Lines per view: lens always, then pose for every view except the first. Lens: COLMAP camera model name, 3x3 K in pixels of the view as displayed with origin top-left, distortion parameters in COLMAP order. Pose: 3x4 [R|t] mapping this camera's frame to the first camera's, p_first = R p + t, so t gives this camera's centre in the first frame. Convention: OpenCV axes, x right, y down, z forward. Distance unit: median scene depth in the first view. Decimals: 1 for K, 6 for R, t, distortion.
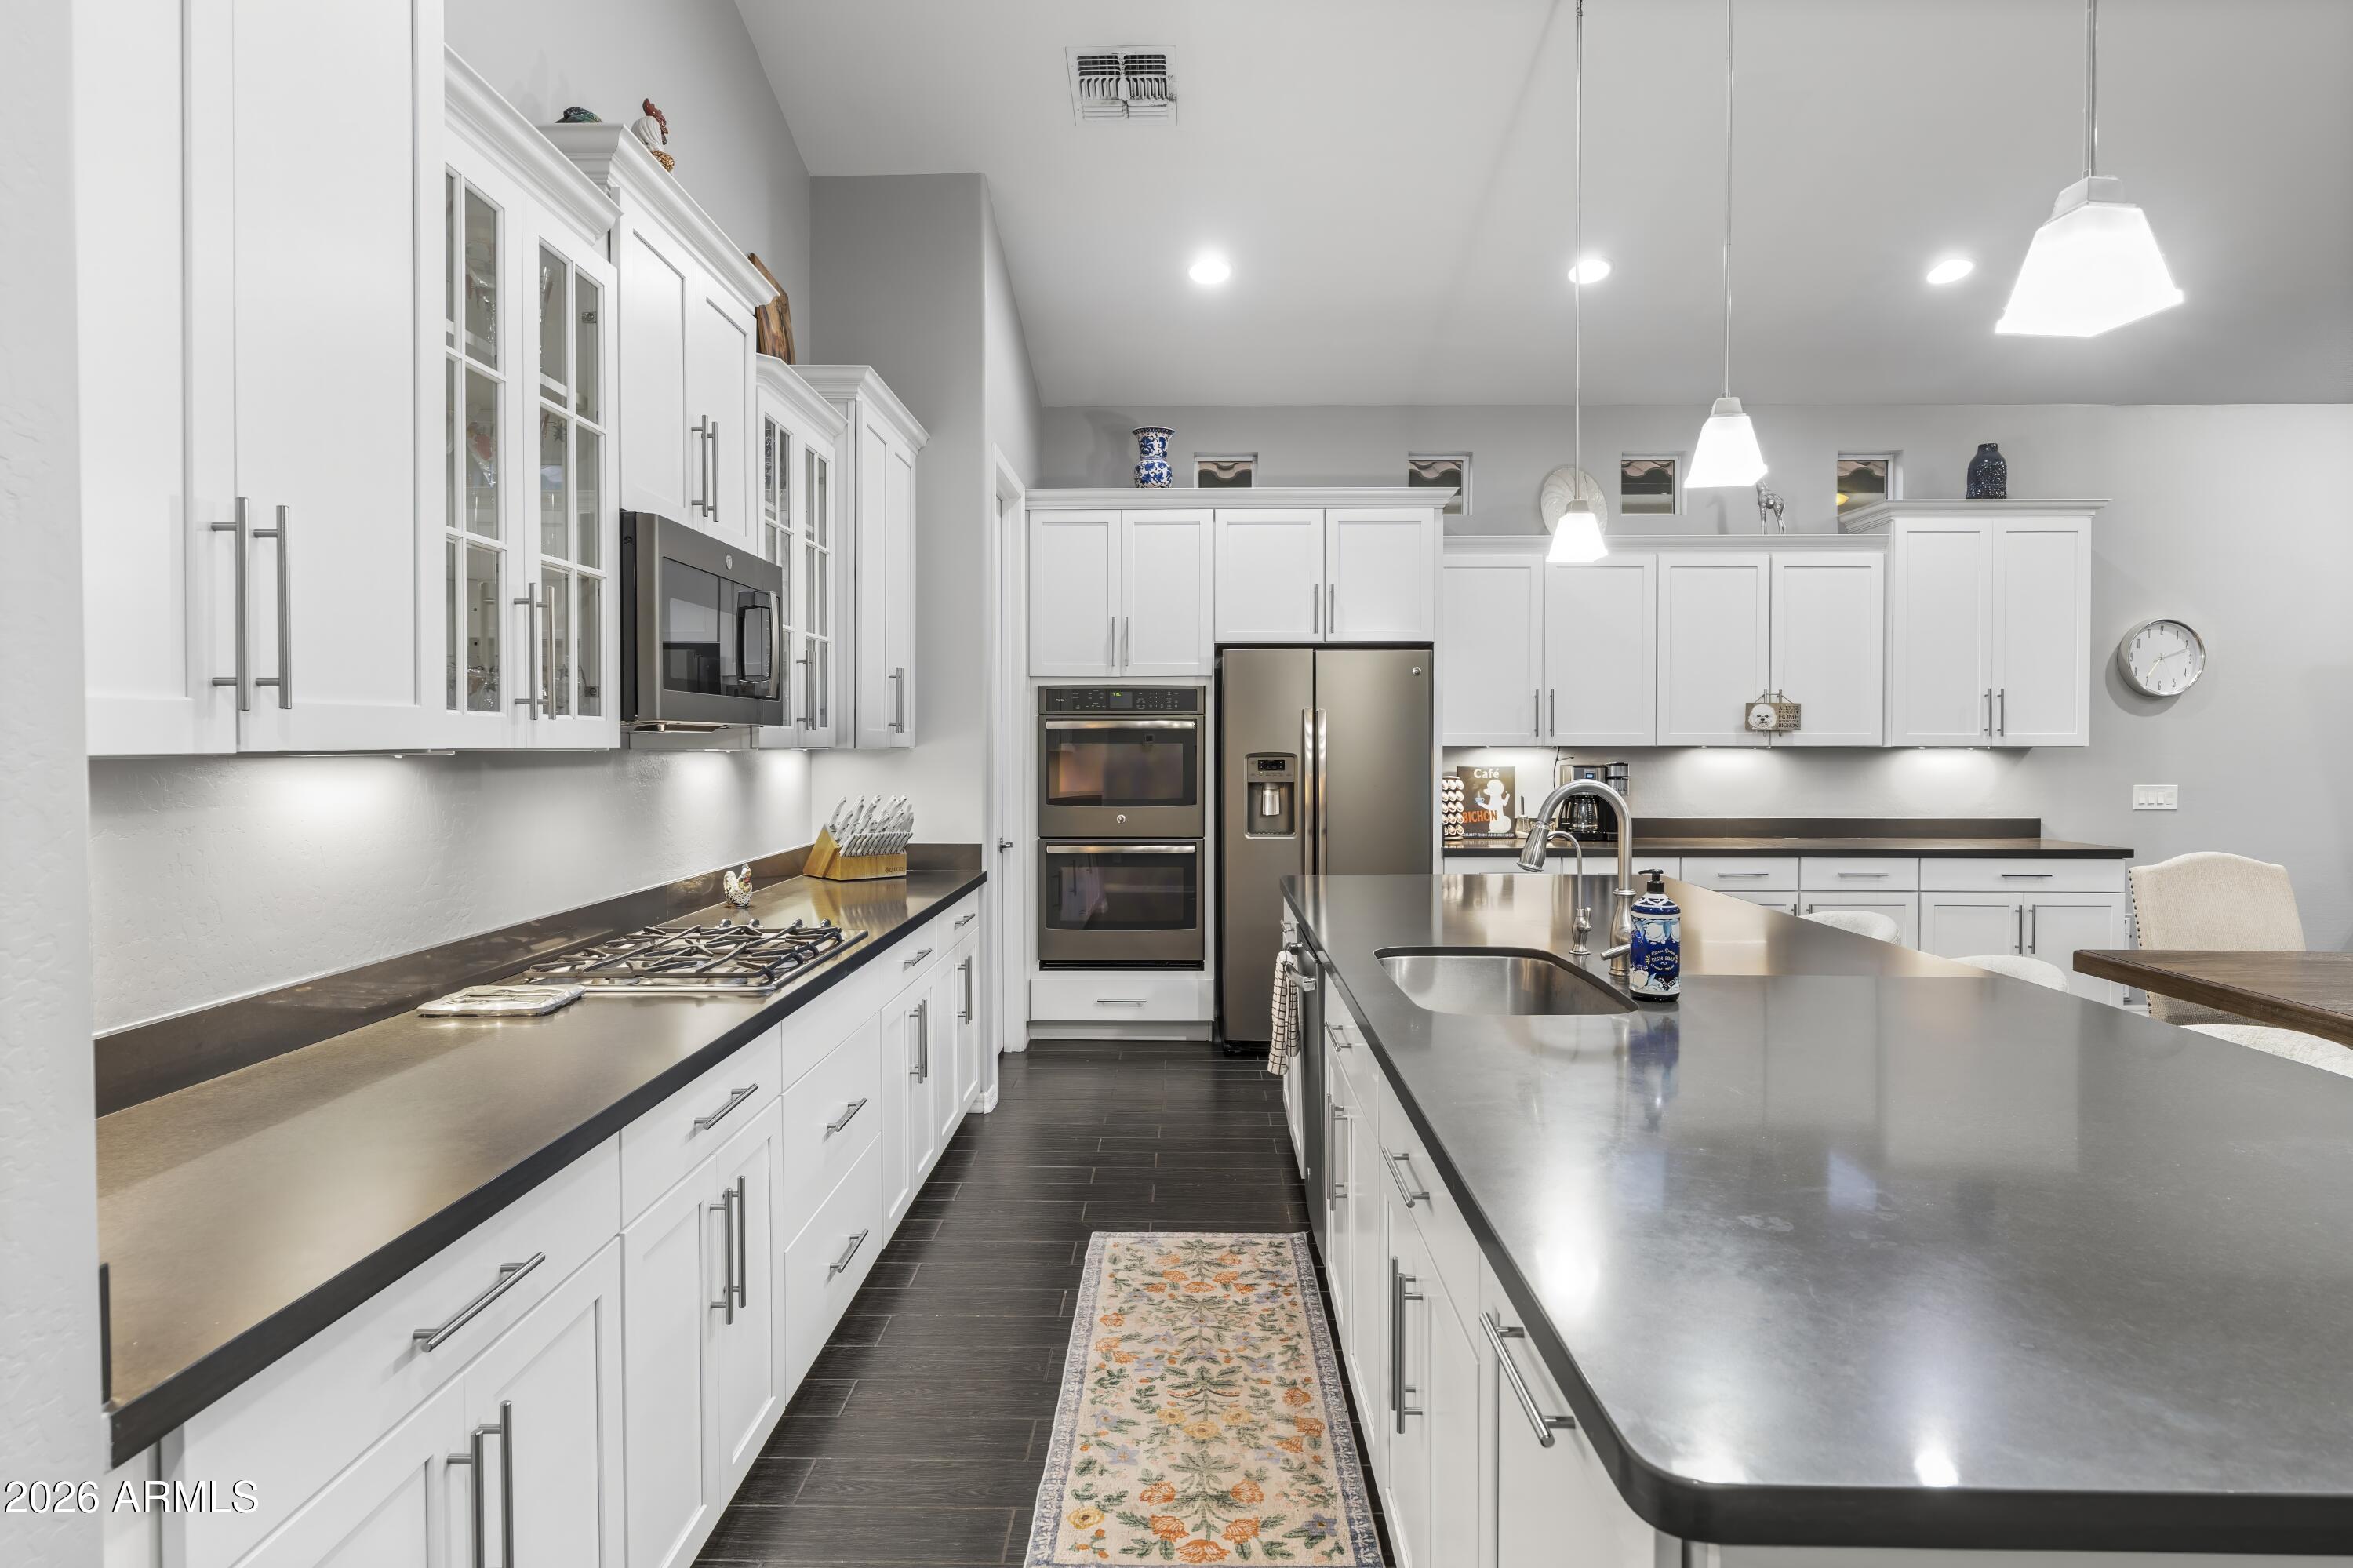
lens RADIAL K [[1234.8, 0, 1176.0], [0, 1234.8, 769.8], [0, 0, 1]] dist [0.002838, 0.000483]
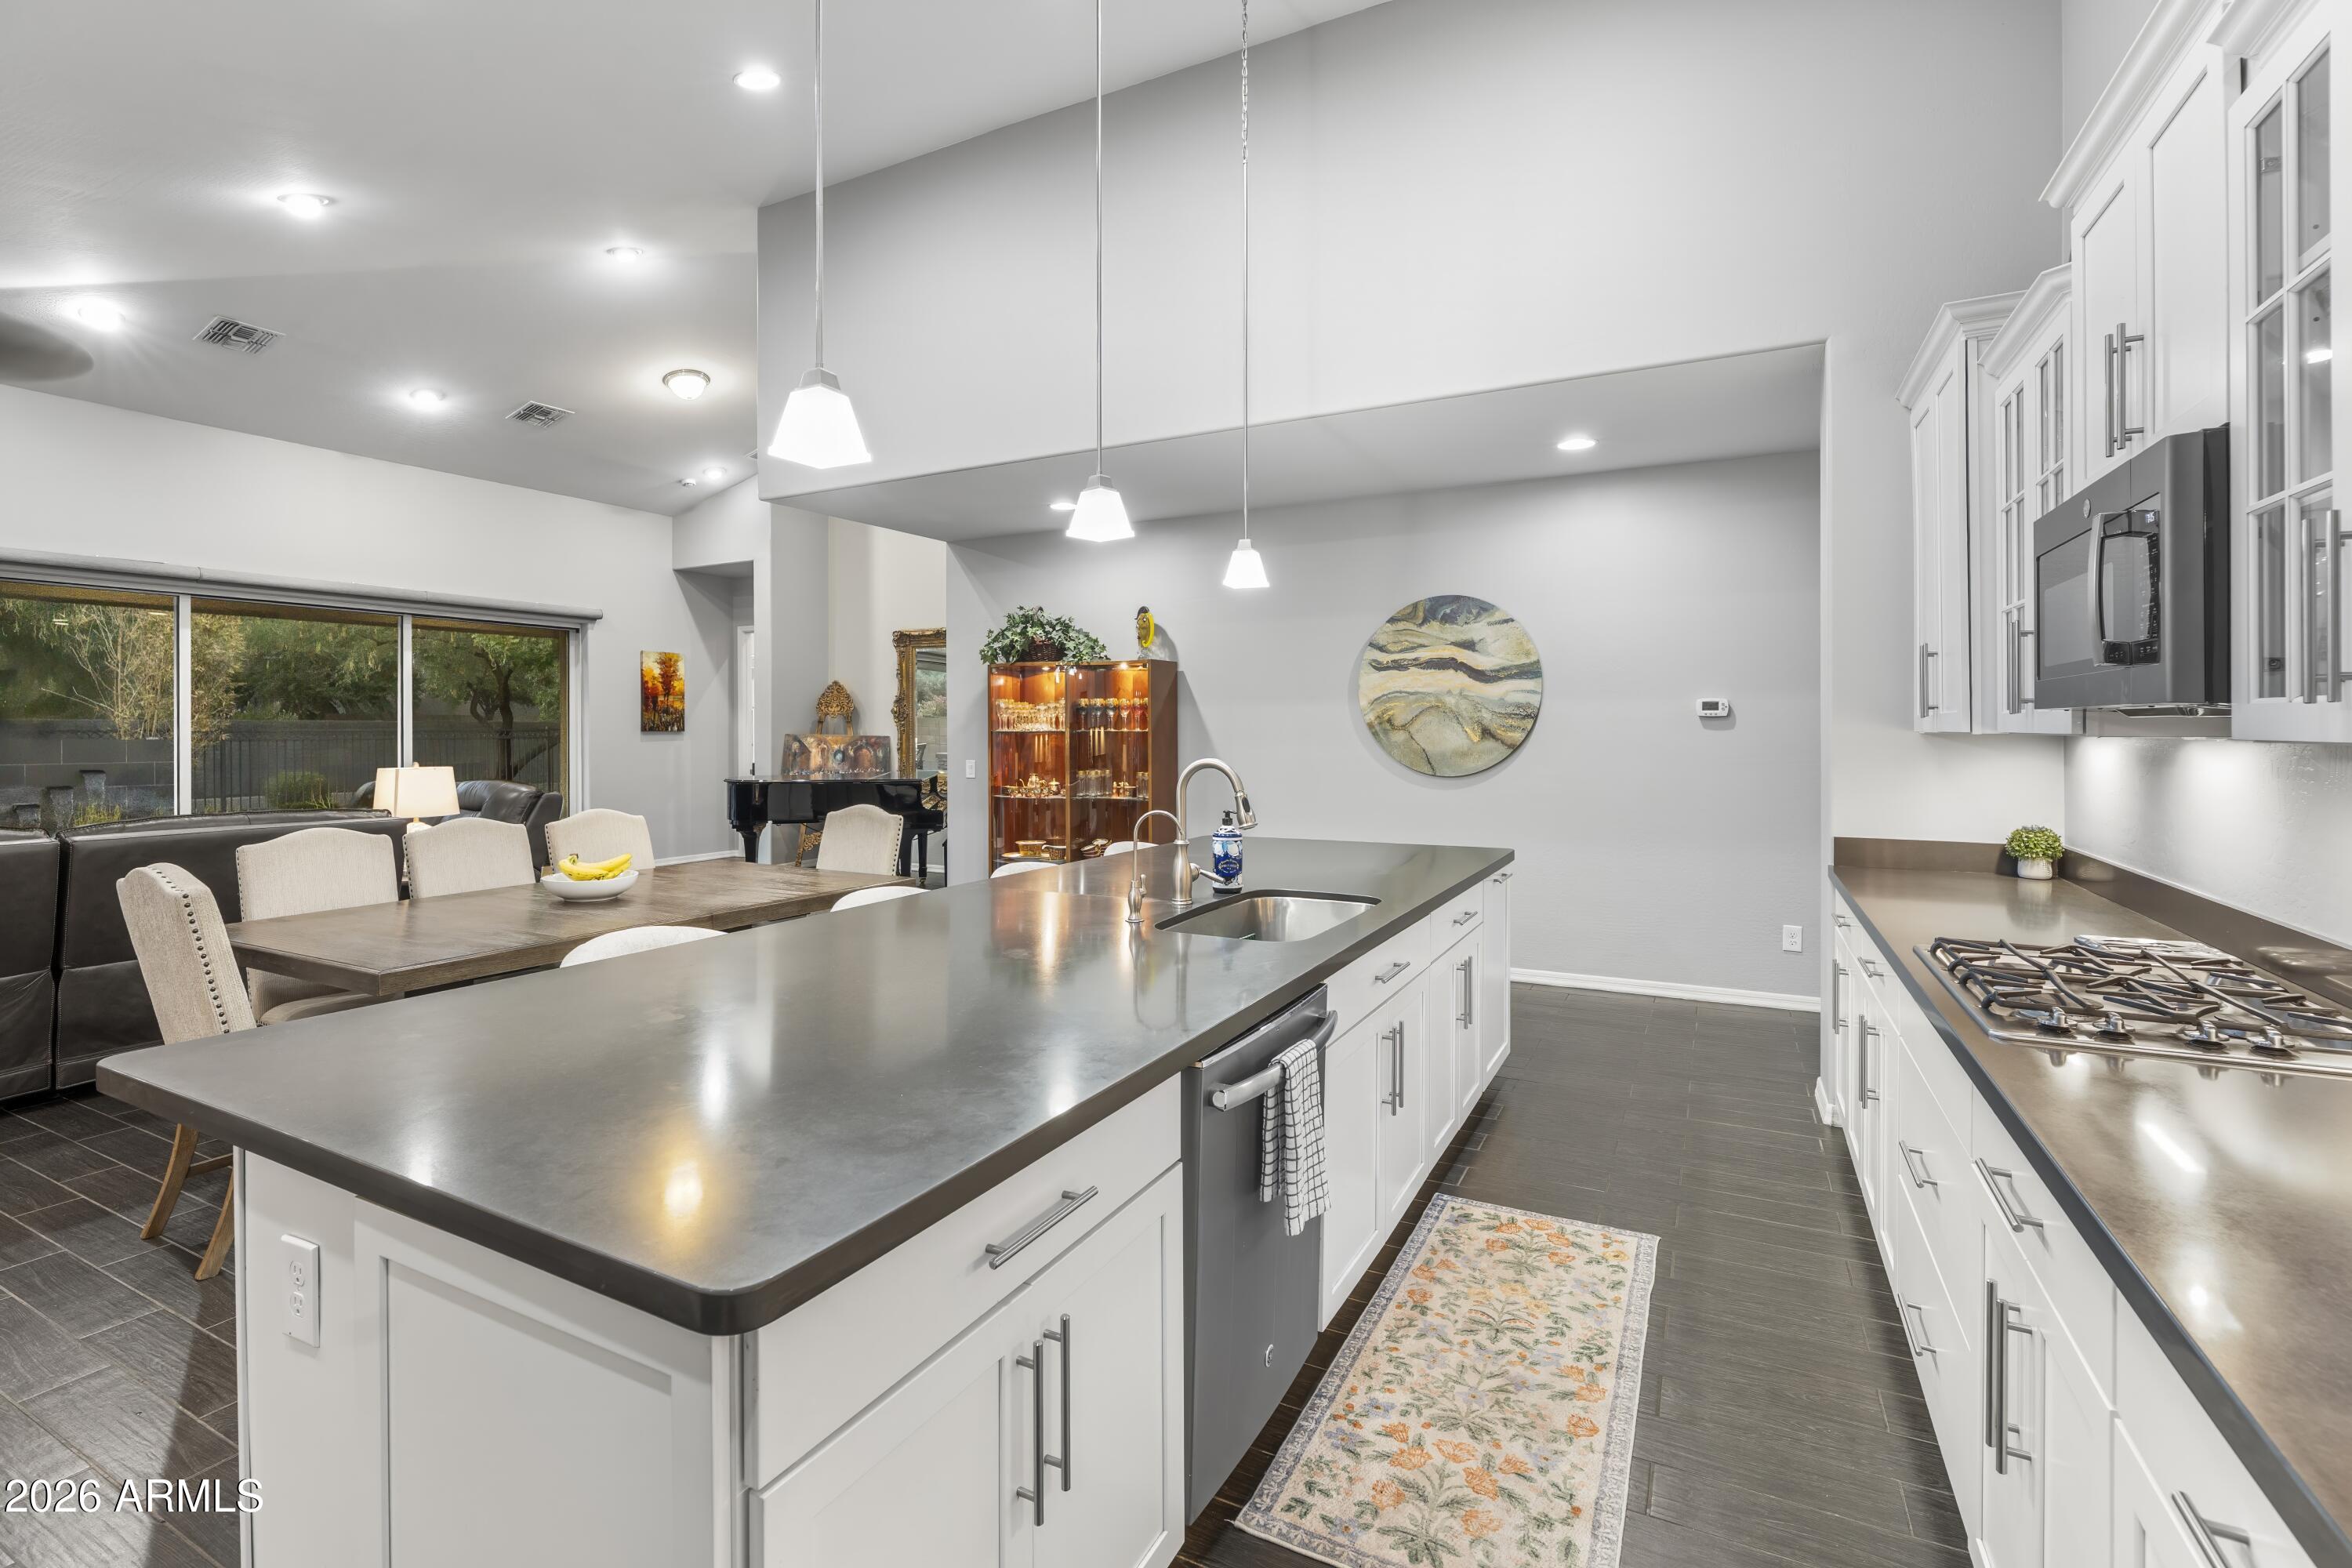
lens RADIAL K [[1062.1, 0, 1157.8], [0, 1062.1, 731.5], [0, 0, 1]] dist [-0.004260, -0.001105]
pose [[-0.888049, 0.004623, 0.459726, -0.140574], [0.014874, 0.999715, 0.018678, -0.044060], [-0.459508, 0.023425, -0.887864, 1.931110]]
